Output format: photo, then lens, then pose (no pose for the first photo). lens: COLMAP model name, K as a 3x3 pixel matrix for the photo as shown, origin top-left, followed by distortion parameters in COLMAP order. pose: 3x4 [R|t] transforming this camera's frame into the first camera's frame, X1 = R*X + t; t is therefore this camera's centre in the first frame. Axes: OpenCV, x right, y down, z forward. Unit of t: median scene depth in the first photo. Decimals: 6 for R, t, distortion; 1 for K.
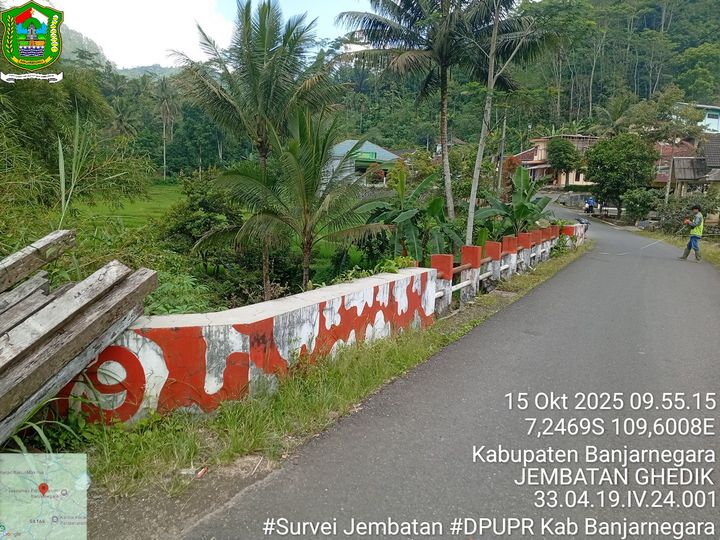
lens RADIAL K [[548.6, 0, 360.0], [0, 548.6, 270.0], [0, 0, 1]] dist [0.058855, -0.110833]
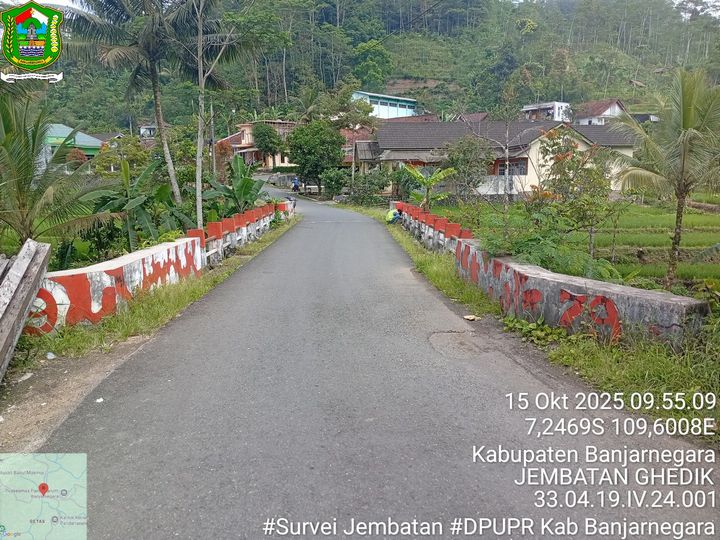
lens RADIAL K [[549.1, 0, 360.0], [0, 549.1, 270.0], [0, 0, 1]] dist [0.109582, -0.221307]
pose [[0.873707, -0.121328, 0.471079, -0.057654], [0.106542, 0.992612, 0.058049, 0.013482], [-0.474641, -0.000528, 0.880179, -0.145667]]
